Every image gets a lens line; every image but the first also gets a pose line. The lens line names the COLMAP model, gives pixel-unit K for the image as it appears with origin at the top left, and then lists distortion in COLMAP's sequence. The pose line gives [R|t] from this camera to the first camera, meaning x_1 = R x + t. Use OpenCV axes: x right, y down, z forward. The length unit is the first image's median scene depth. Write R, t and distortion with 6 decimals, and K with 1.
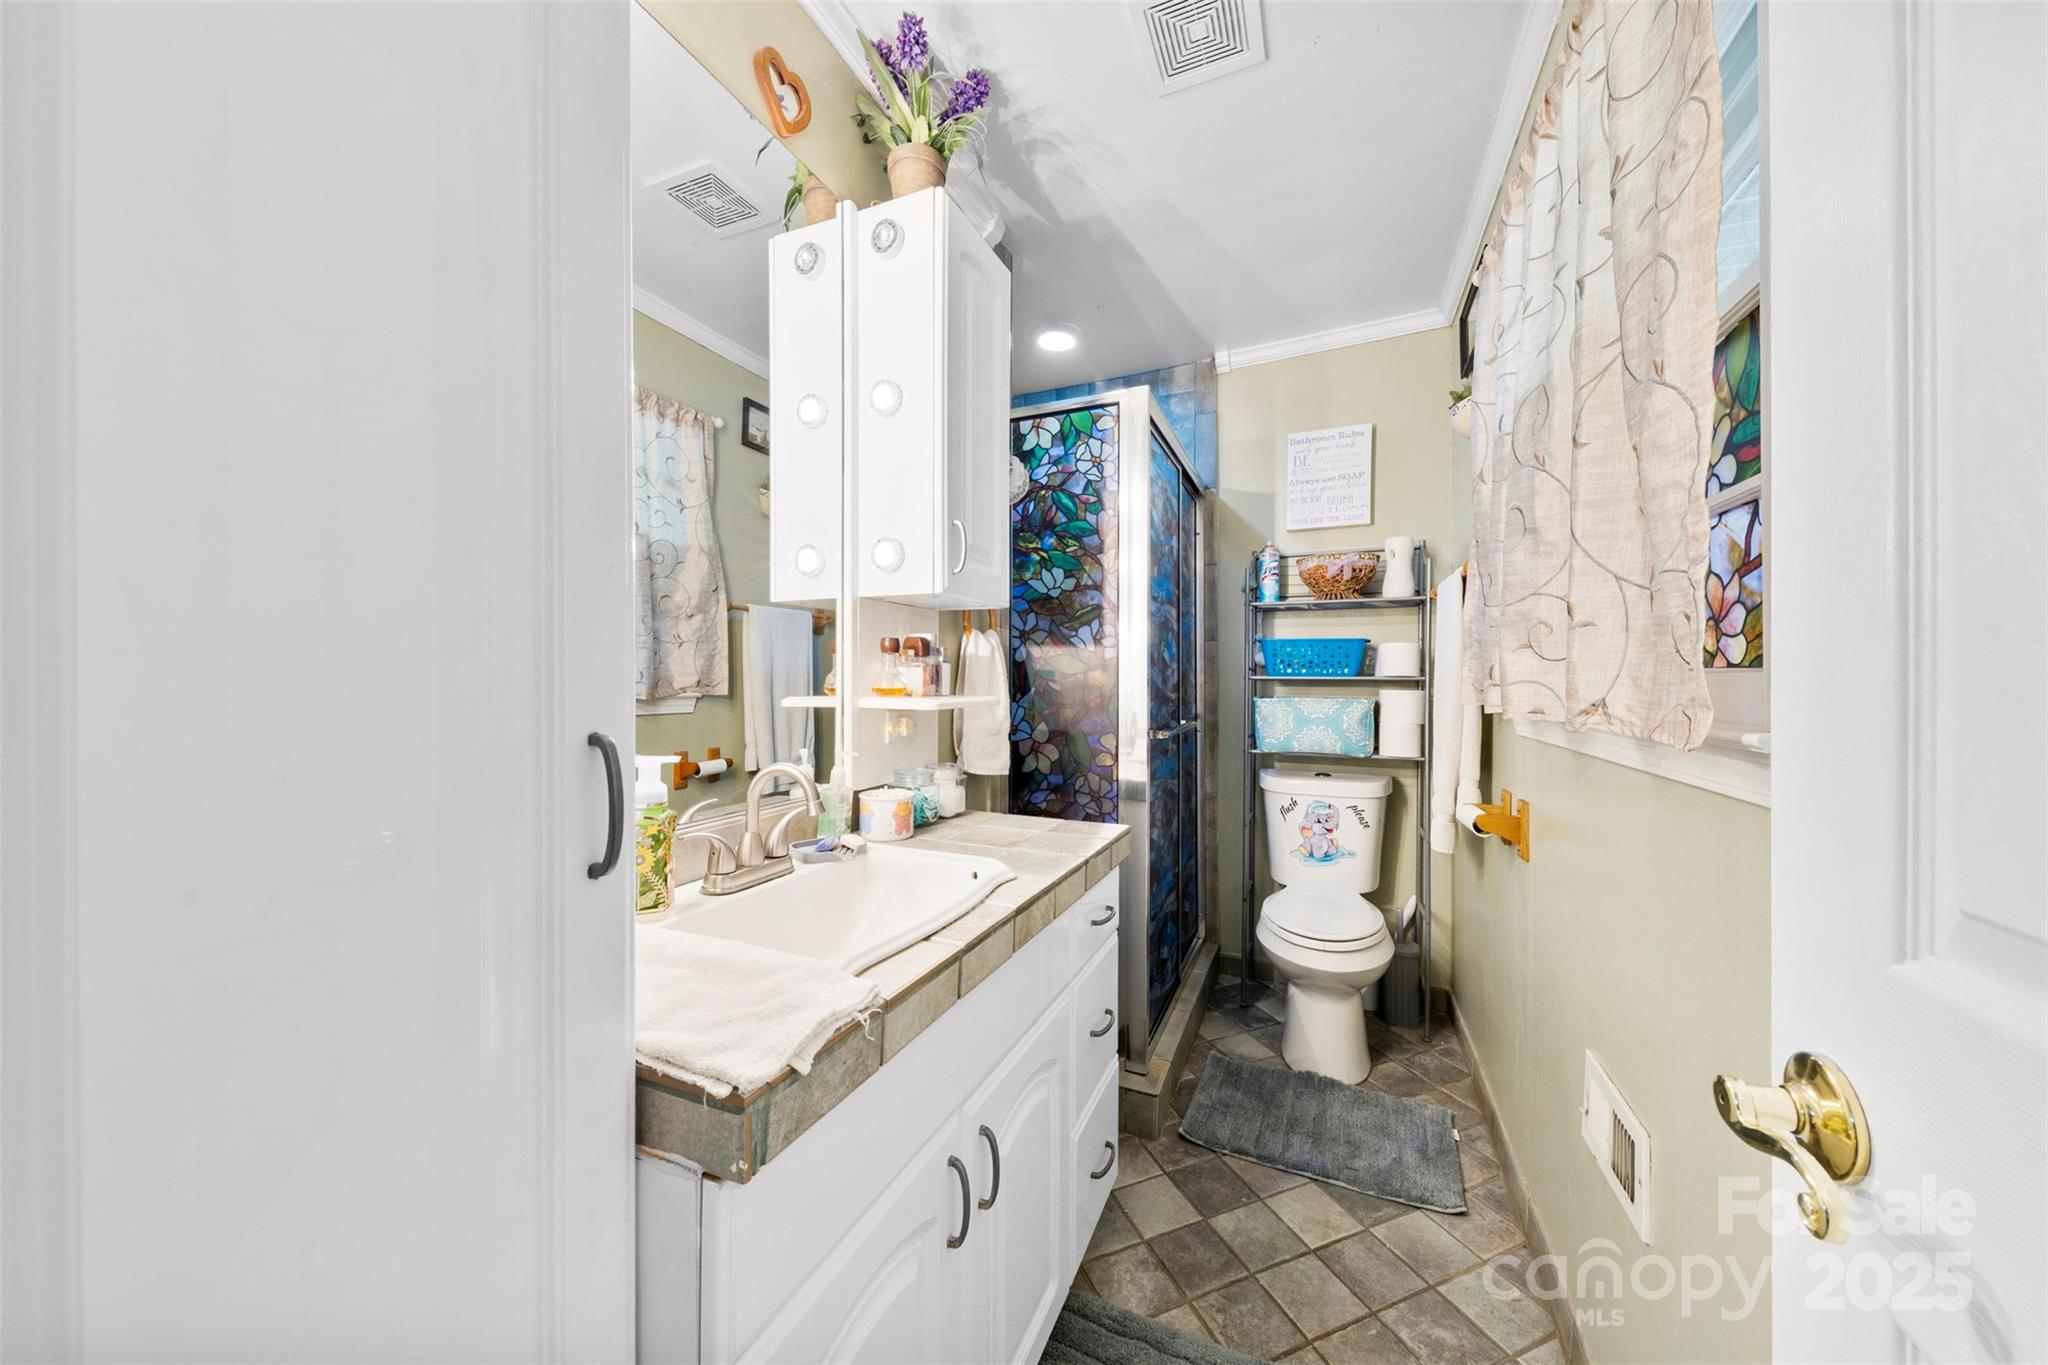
lens RADIAL K [[703.8, 0, 1015.9], [0, 703.8, 683.7], [0, 0, 1]] dist [0.011872, 0.000022]
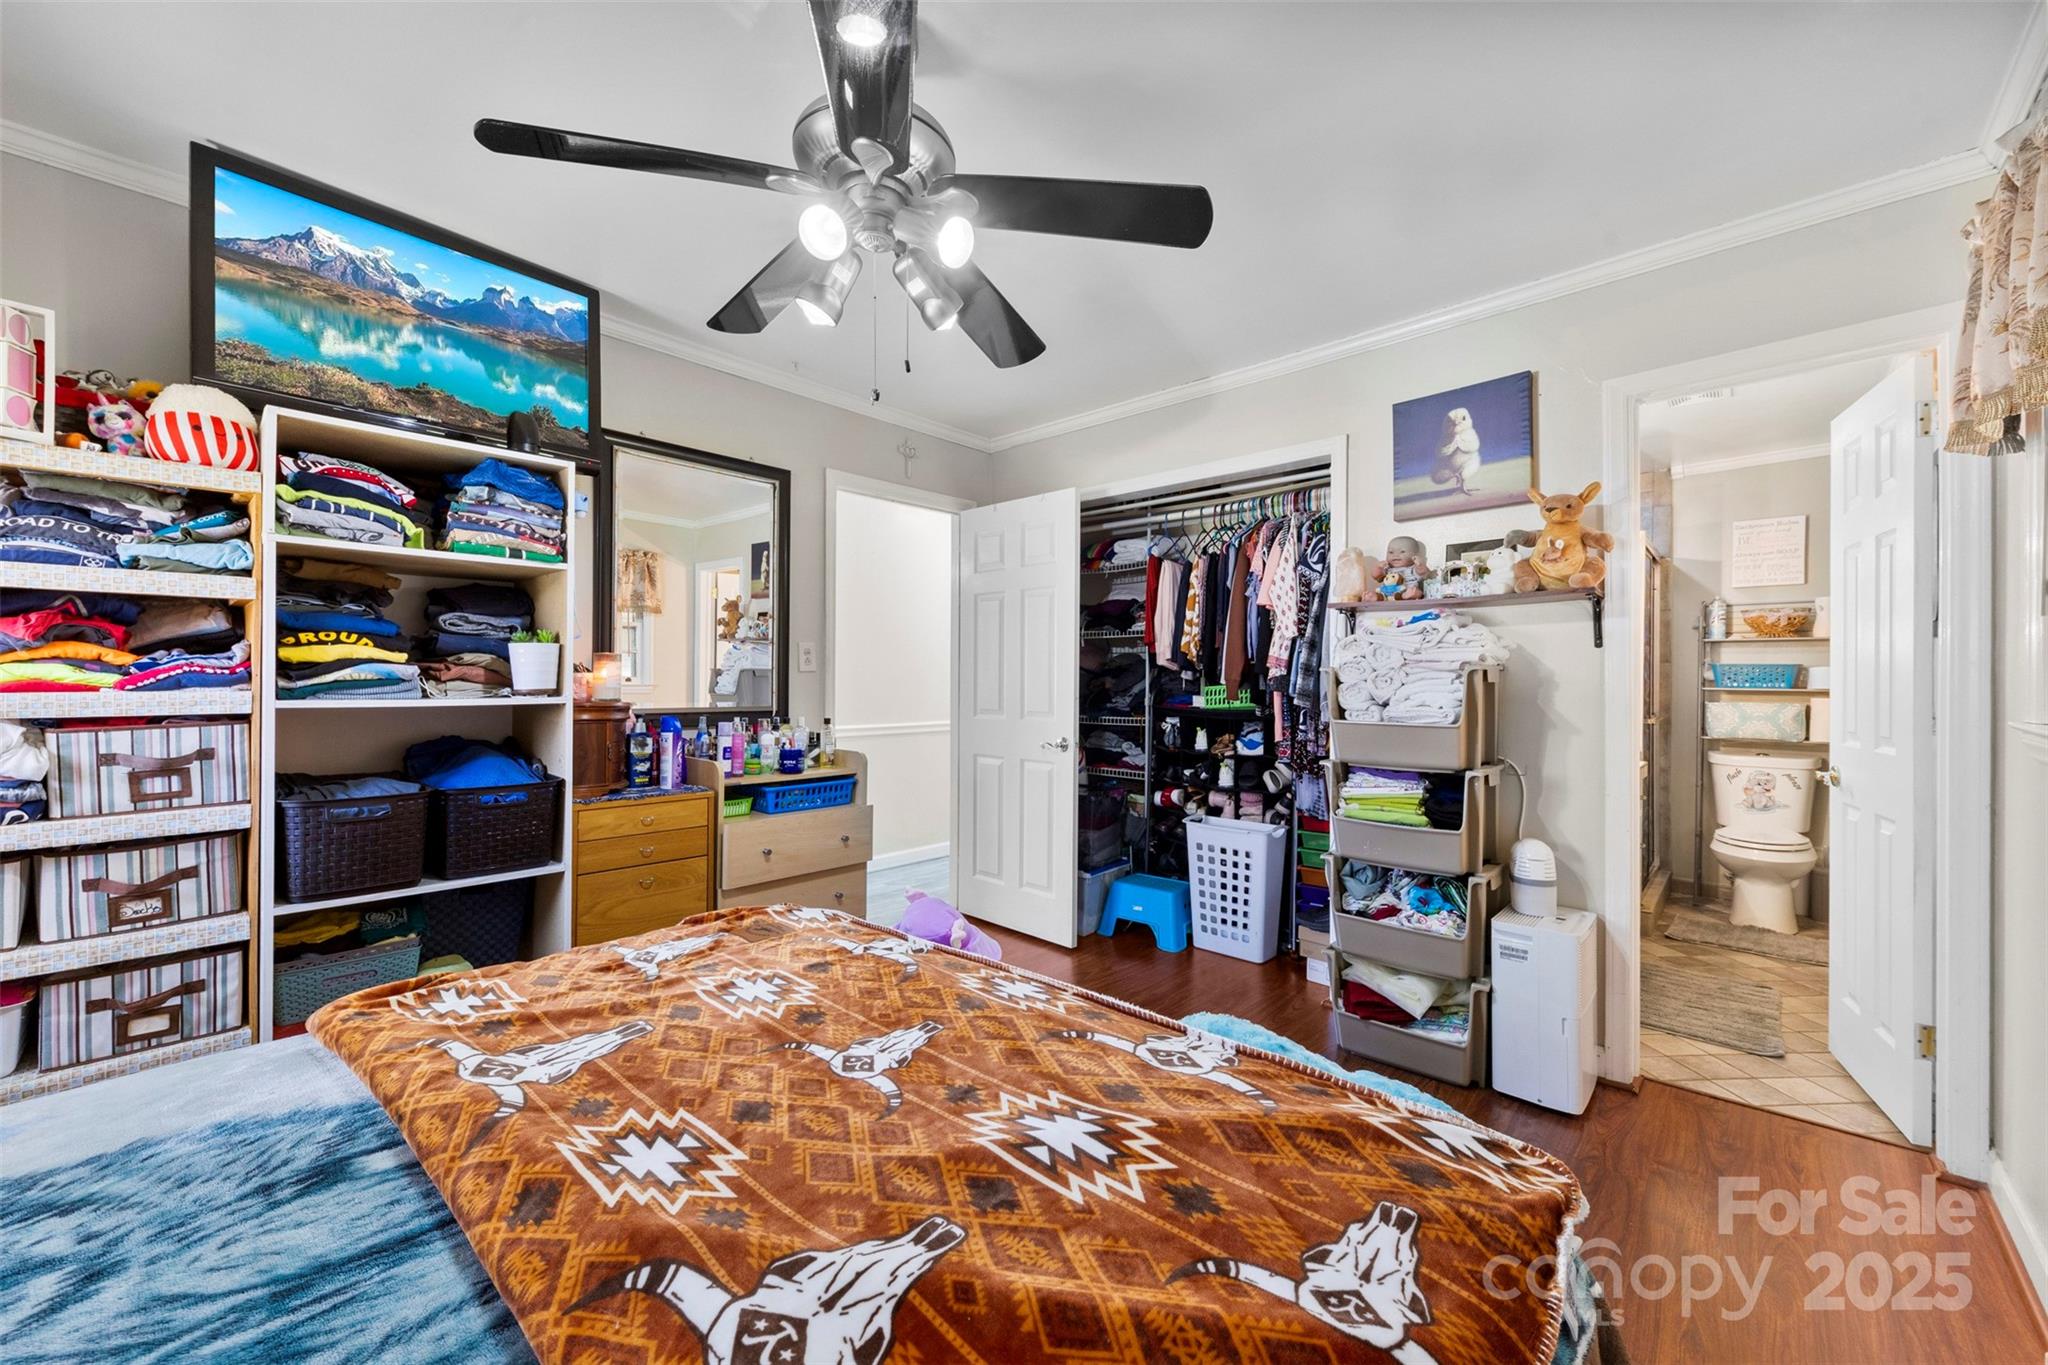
lens RADIAL K [[795.9, 0, 1032.2], [0, 795.9, 683.0], [0, 0, 1]] dist [0.016500, -0.000985]
pose [[0.949691, 0.008398, -0.313075, -0.485473], [-0.009037, 0.999959, -0.000589, -0.006504], [0.313058, 0.003389, 0.949728, -1.075106]]
